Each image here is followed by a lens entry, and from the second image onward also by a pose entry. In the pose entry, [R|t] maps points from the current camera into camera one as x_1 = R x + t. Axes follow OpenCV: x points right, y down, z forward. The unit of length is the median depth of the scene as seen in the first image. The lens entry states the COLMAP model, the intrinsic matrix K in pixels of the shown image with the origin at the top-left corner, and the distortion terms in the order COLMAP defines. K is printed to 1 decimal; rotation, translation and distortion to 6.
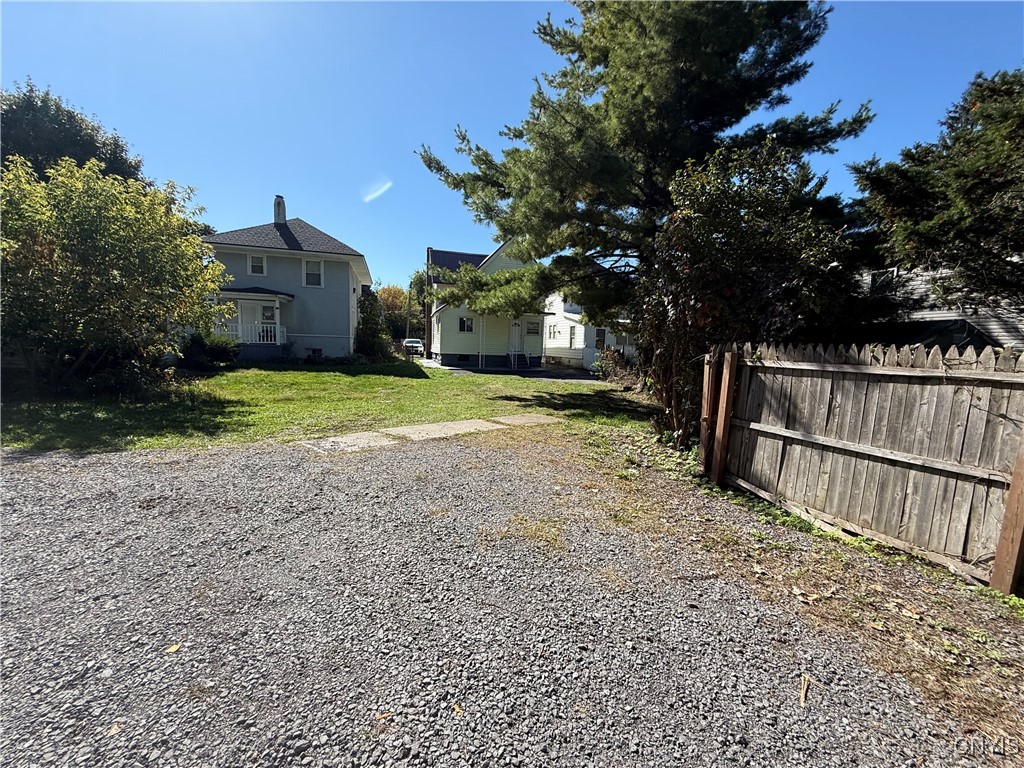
lens RADIAL K [[407.2, 0, 506.2], [0, 407.2, 380.5], [0, 0, 1]] dist [0.001720, -0.001031]
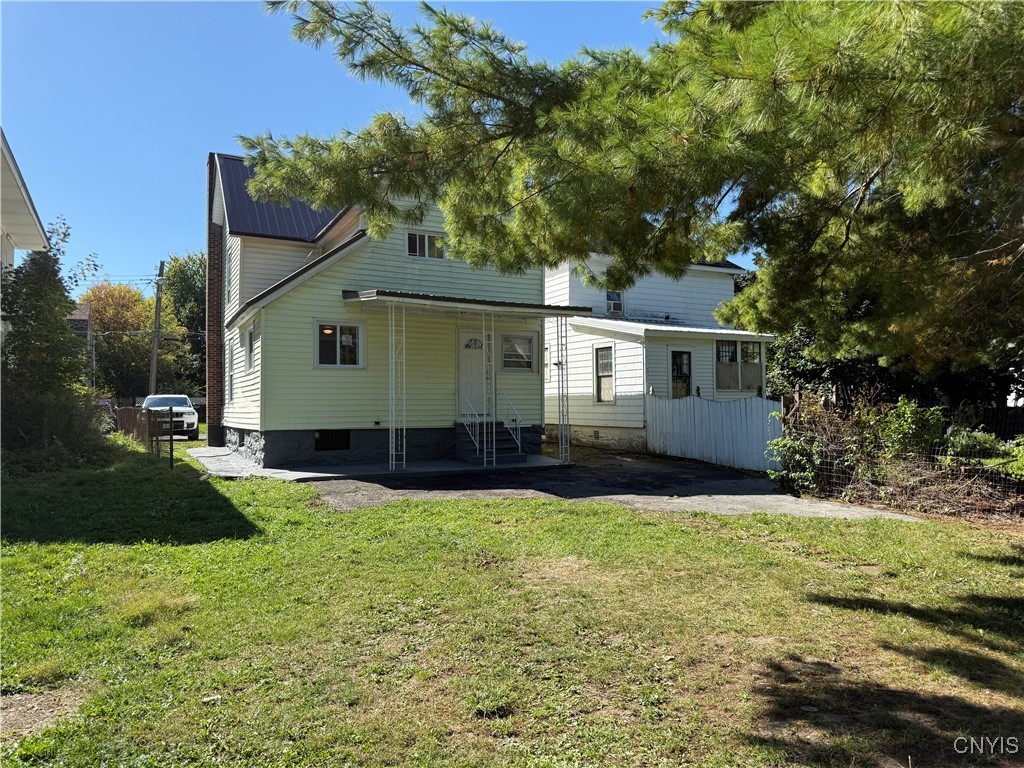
lens RADIAL K [[710.8, 0, 515.2], [0, 710.8, 391.7], [0, 0, 1]] dist [-0.004749, -0.008011]
pose [[0.971622, -0.032122, 0.234349, -0.090267], [0.055607, 0.993989, -0.094305, -0.030220], [-0.229911, 0.104660, 0.967568, 0.365531]]
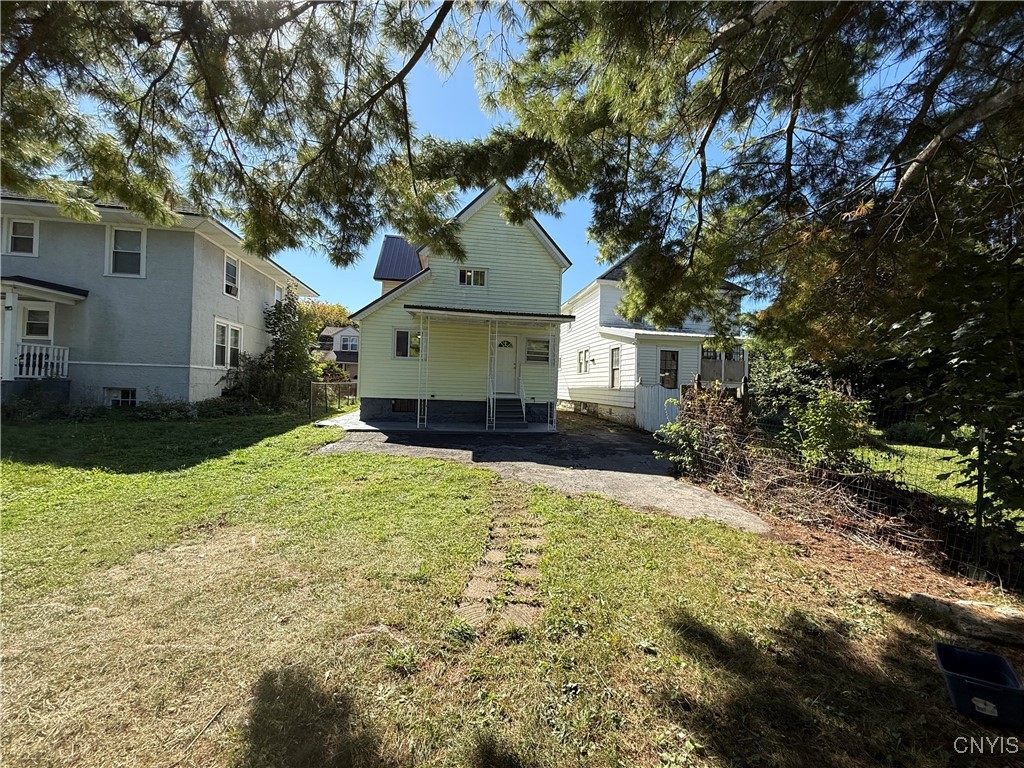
lens RADIAL K [[407.2, 0, 516.6], [0, 407.2, 379.5], [0, 0, 1]] dist [0.001720, -0.001031]
pose [[0.994507, -0.004682, -0.104562, 0.092740], [-0.006586, 0.994220, -0.107156, -0.032758], [0.104460, 0.107256, 0.988729, 0.468927]]
